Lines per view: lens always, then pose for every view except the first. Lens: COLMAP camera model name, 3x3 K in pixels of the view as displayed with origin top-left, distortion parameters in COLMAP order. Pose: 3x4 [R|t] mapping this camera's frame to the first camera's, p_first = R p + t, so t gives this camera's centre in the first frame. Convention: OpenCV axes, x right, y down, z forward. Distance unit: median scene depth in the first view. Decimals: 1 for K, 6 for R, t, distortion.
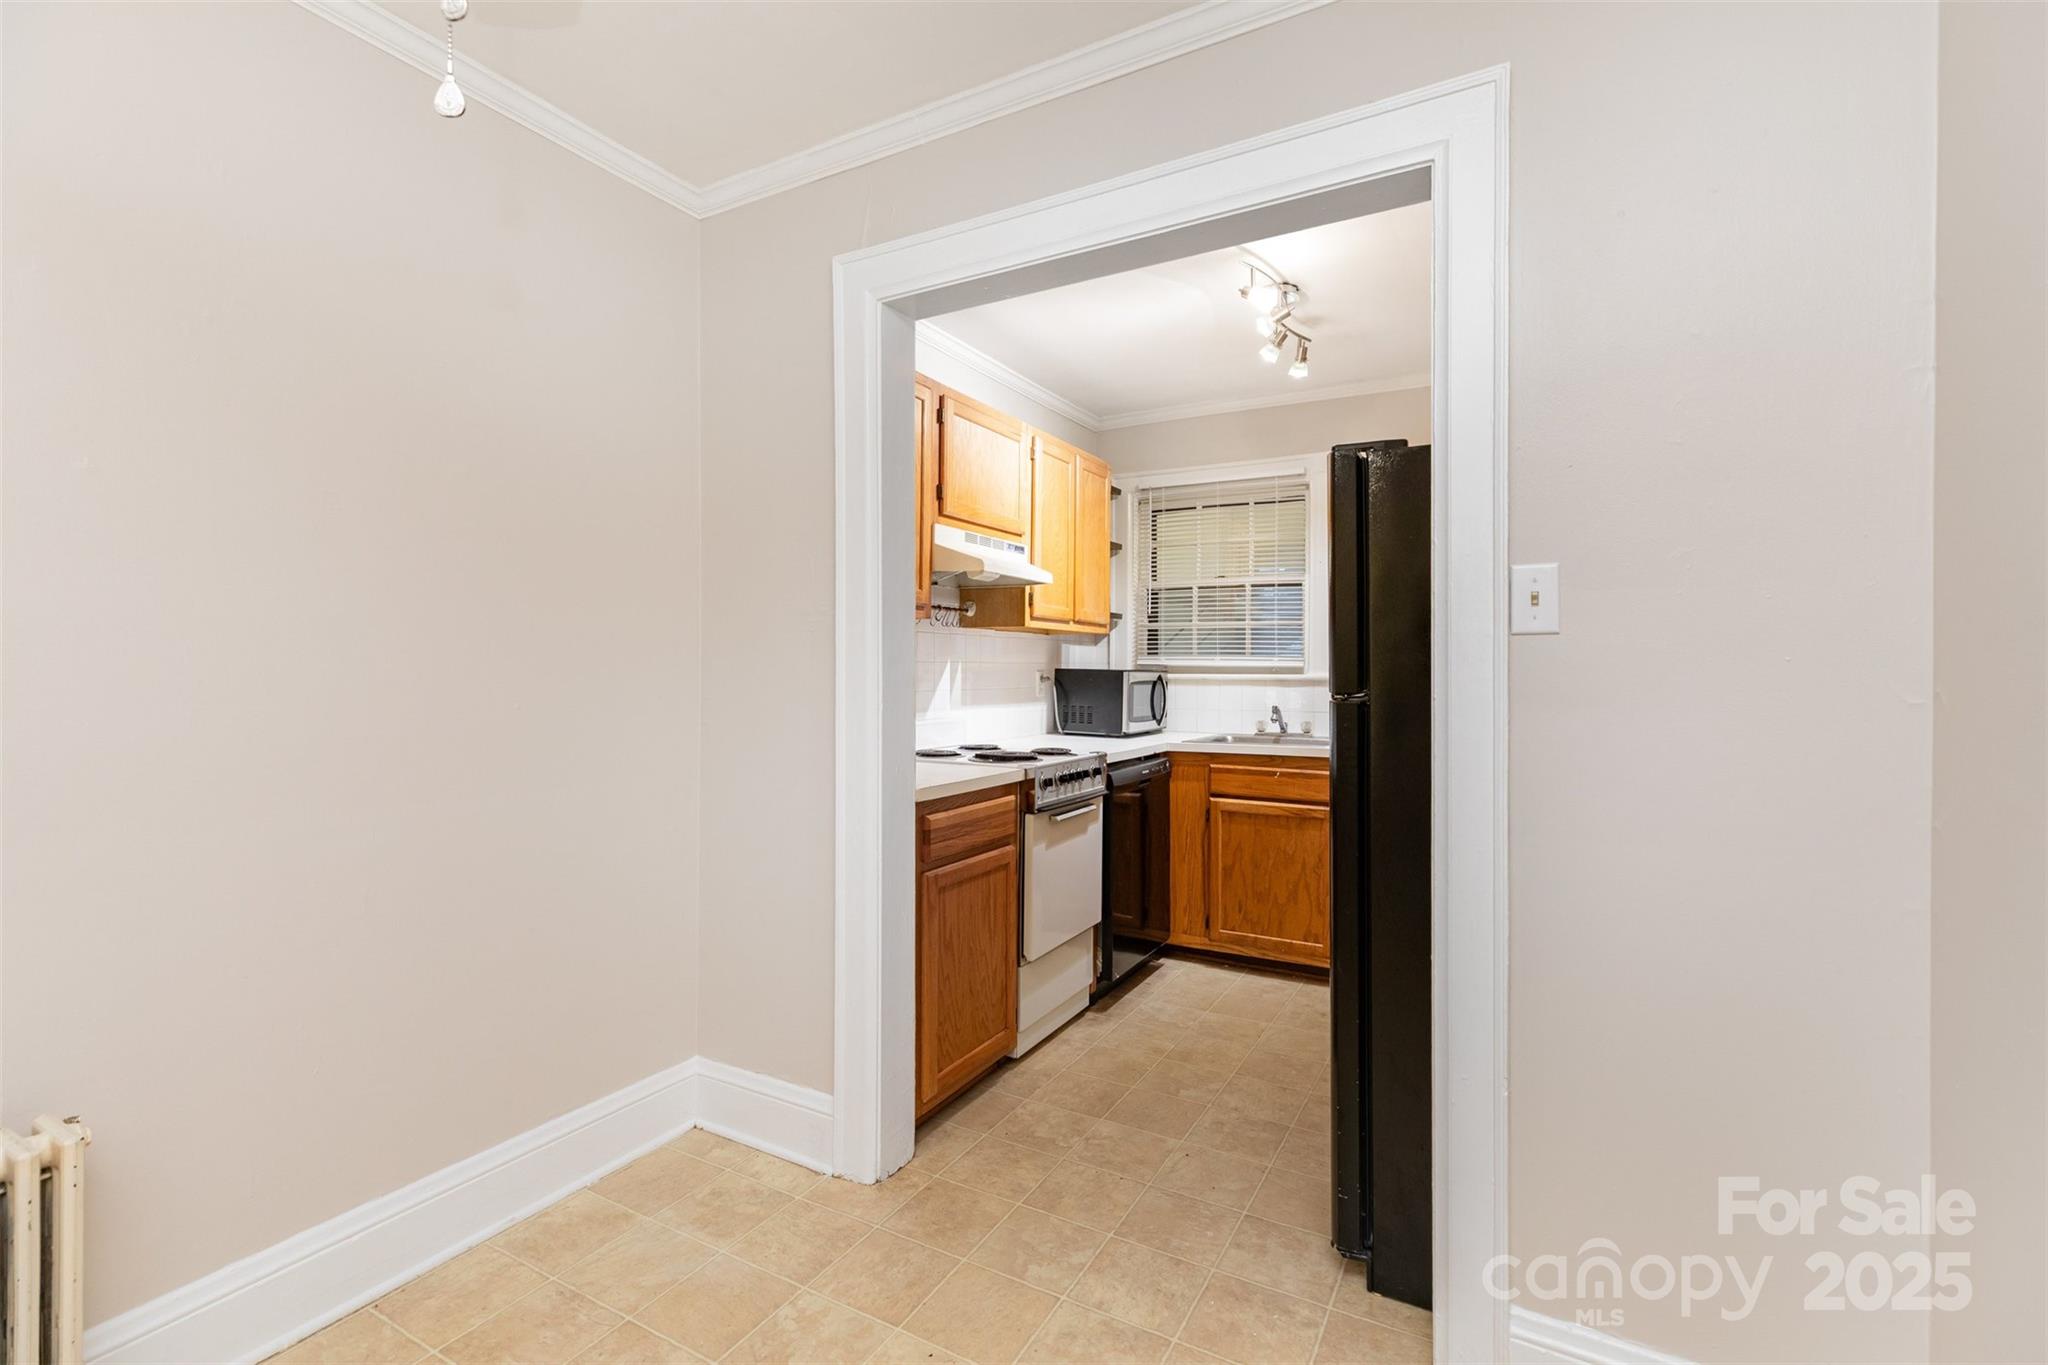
lens RADIAL K [[927.0, 0, 1015.8], [0, 927.0, 667.5], [0, 0, 1]] dist [0.011929, -0.000938]
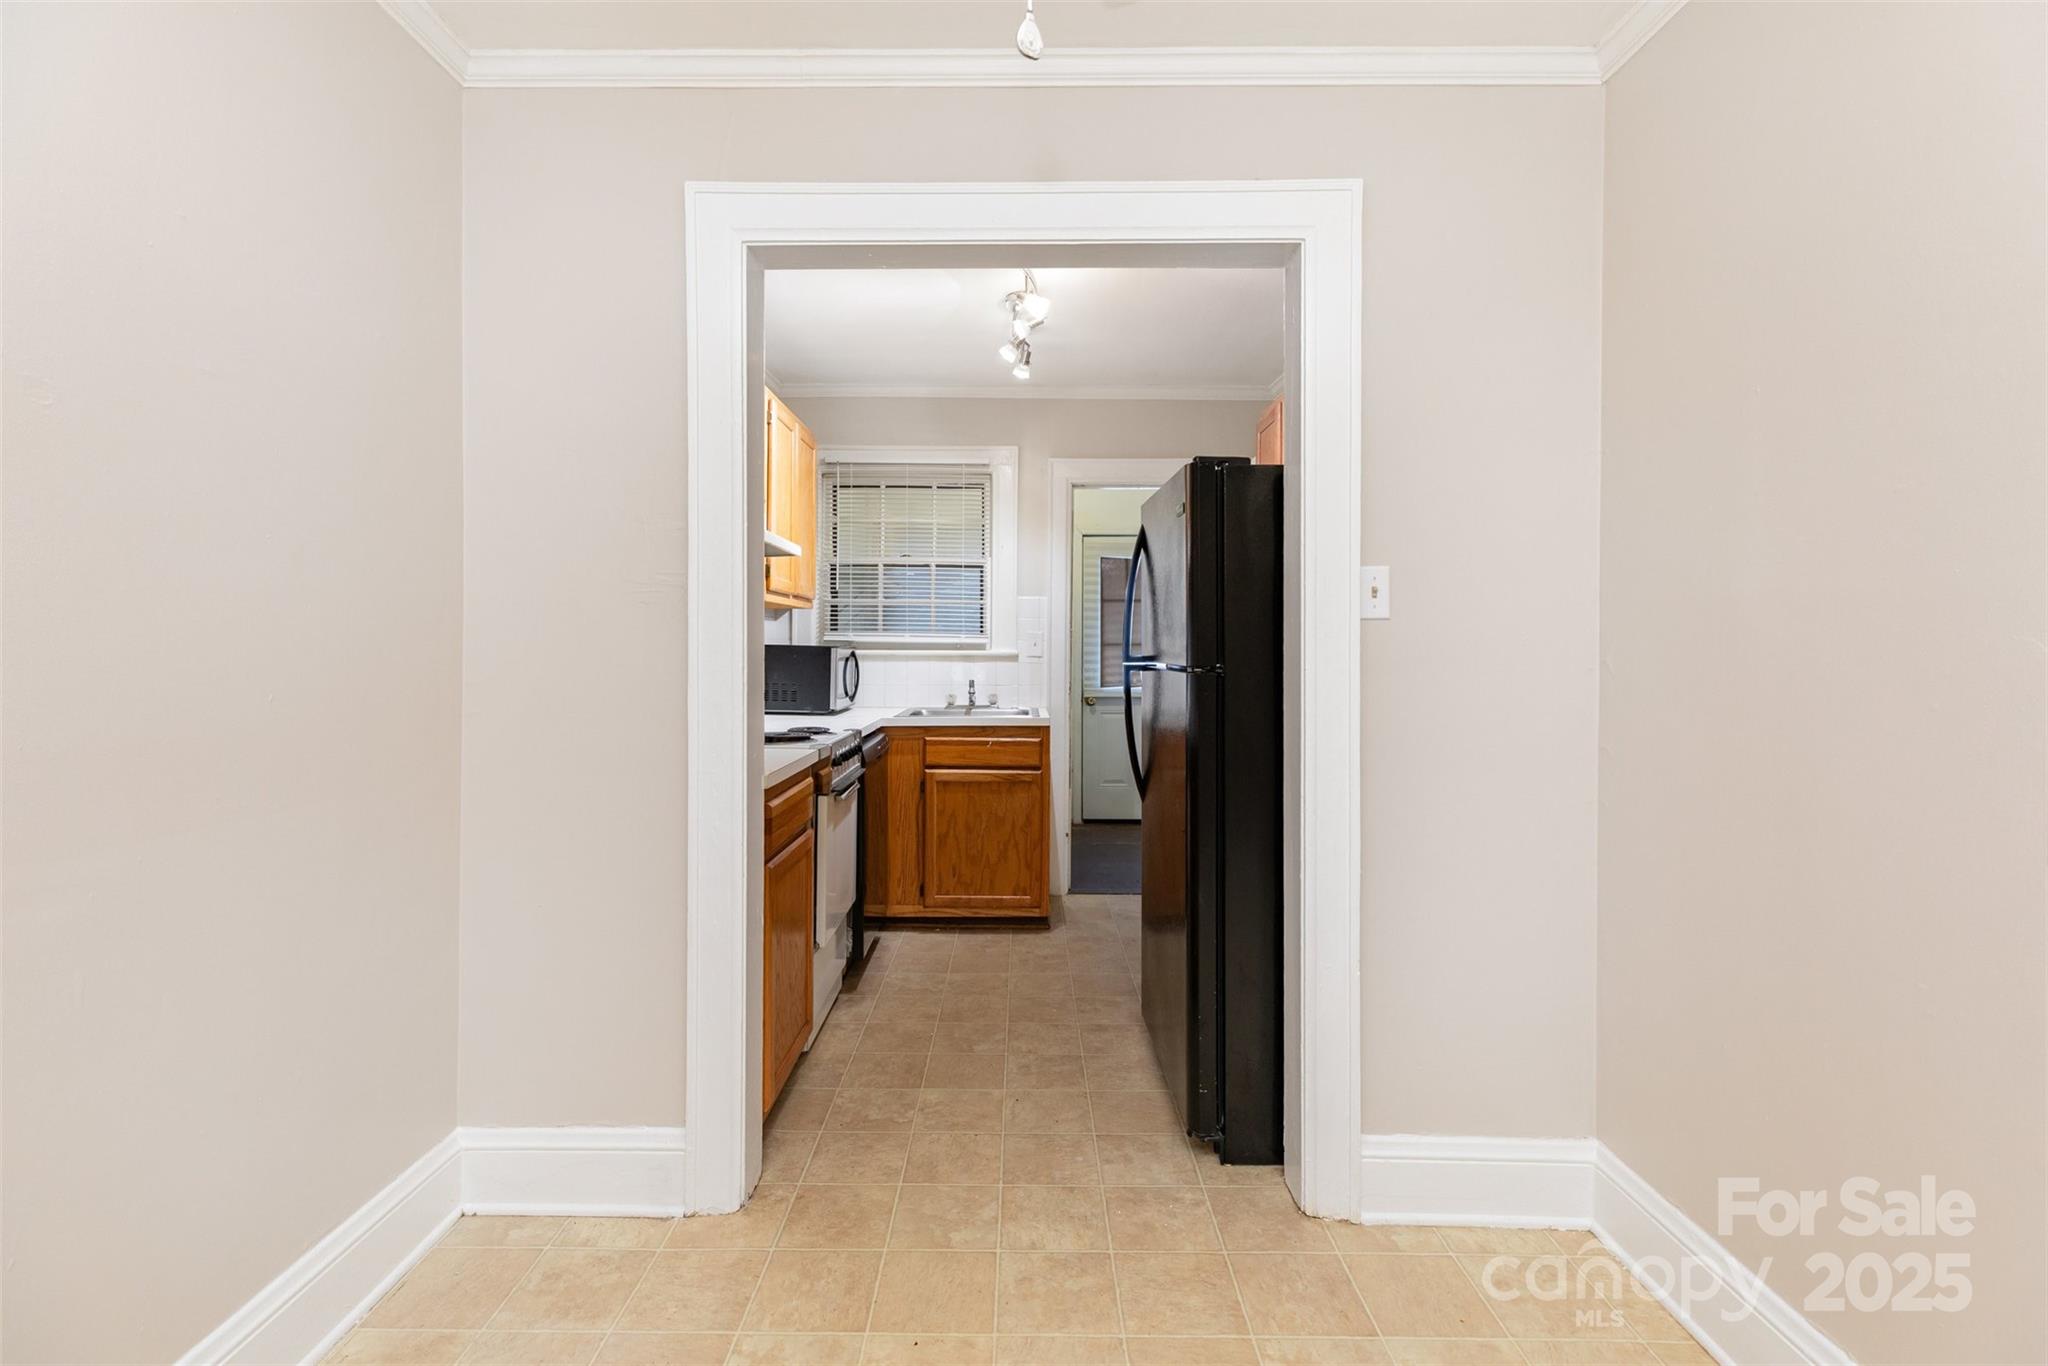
lens RADIAL K [[936.7, 0, 1020.5], [0, 936.7, 647.6], [0, 0, 1]] dist [0.008618, -0.000227]
pose [[0.871782, -0.000609, 0.489894, -0.239798], [-0.001924, 0.999987, 0.004667, -0.001181], [-0.489890, -0.005011, 0.871770, 0.041587]]
